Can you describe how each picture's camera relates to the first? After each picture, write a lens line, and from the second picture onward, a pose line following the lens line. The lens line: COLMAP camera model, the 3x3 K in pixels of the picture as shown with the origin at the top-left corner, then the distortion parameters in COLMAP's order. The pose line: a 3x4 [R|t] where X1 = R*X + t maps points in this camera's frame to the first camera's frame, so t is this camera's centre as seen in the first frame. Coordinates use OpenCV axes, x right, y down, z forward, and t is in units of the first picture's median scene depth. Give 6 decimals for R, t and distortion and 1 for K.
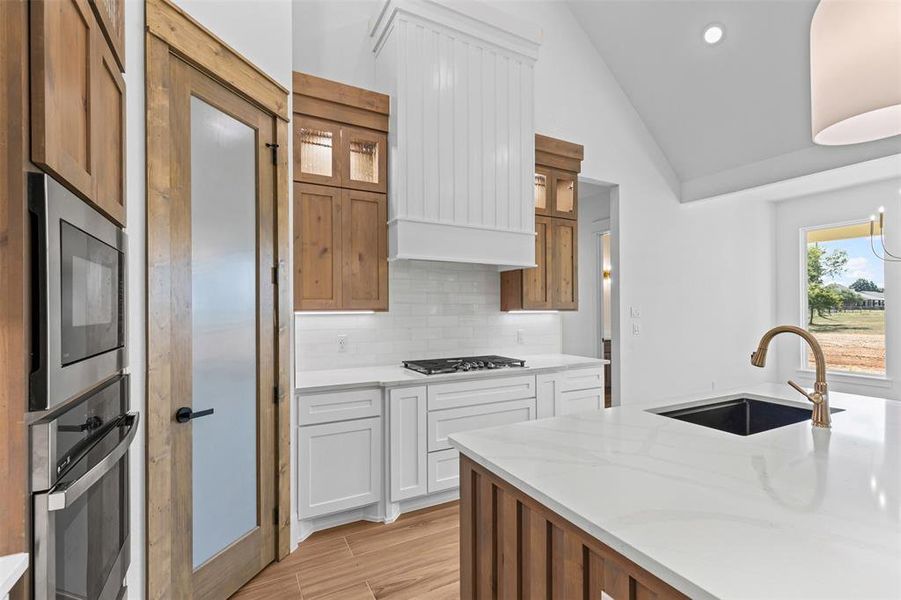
lens RADIAL K [[406.6, 0, 449.9], [0, 406.6, 307.4], [0, 0, 1]] dist [0.010172, -0.000164]
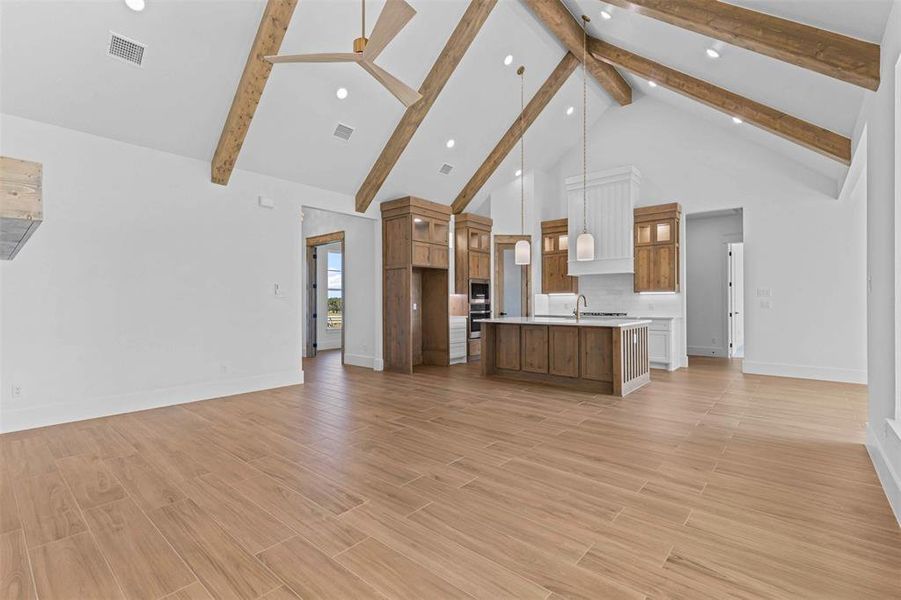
lens RADIAL K [[407.5, 0, 449.4], [0, 407.5, 302.1], [0, 0, 1]] dist [0.012370, -0.000158]
pose [[0.365025, 0.000918, -0.930997, 2.228327], [0.007109, 0.999968, 0.003773, 0.053703], [0.930971, -0.007996, 0.365006, -0.849547]]
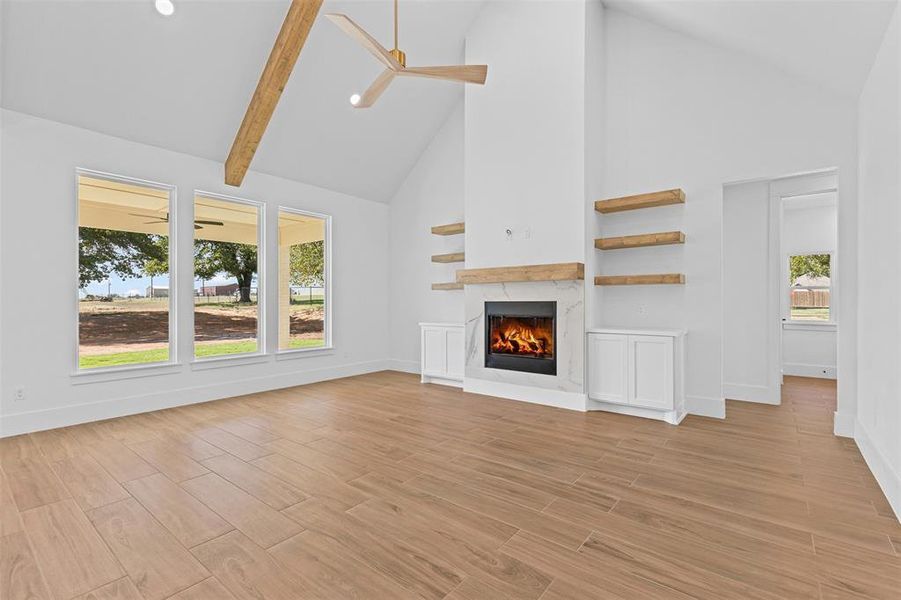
lens RADIAL K [[407.5, 0, 449.4], [0, 407.5, 302.1], [0, 0, 1]] dist [0.012370, -0.000158]
pose [[-0.396410, 0.004000, 0.918065, -0.005247], [-0.001596, 0.999986, -0.005046, 0.059525], [-0.918072, -0.003466, -0.396398, -0.338496]]
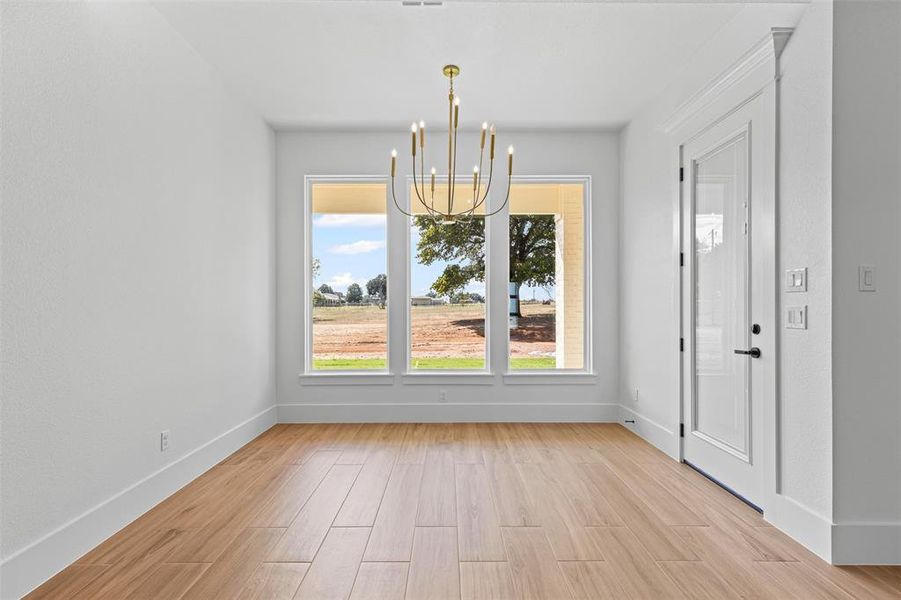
lens RADIAL K [[403.8, 0, 447.2], [0, 403.8, 304.9], [0, 0, 1]] dist [0.007401, -0.000366]
pose [[0.468727, 0.002549, 0.883339, 0.720256], [-0.001275, 0.999997, -0.002209, 0.066086], [-0.883342, -0.000091, 0.468729, 0.925513]]
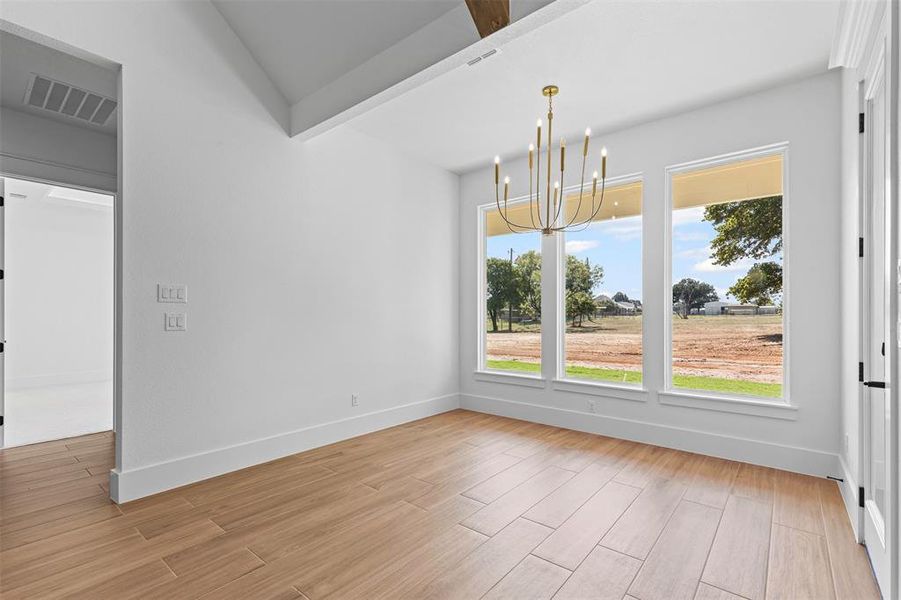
lens RADIAL K [[406.6, 0, 449.9], [0, 406.6, 307.4], [0, 0, 1]] dist [0.010172, -0.000164]
pose [[0.925837, 0.010457, 0.377779, 0.981880], [-0.004943, 0.999867, -0.015564, 0.067177], [-0.377891, 0.012543, 0.925765, 0.483009]]
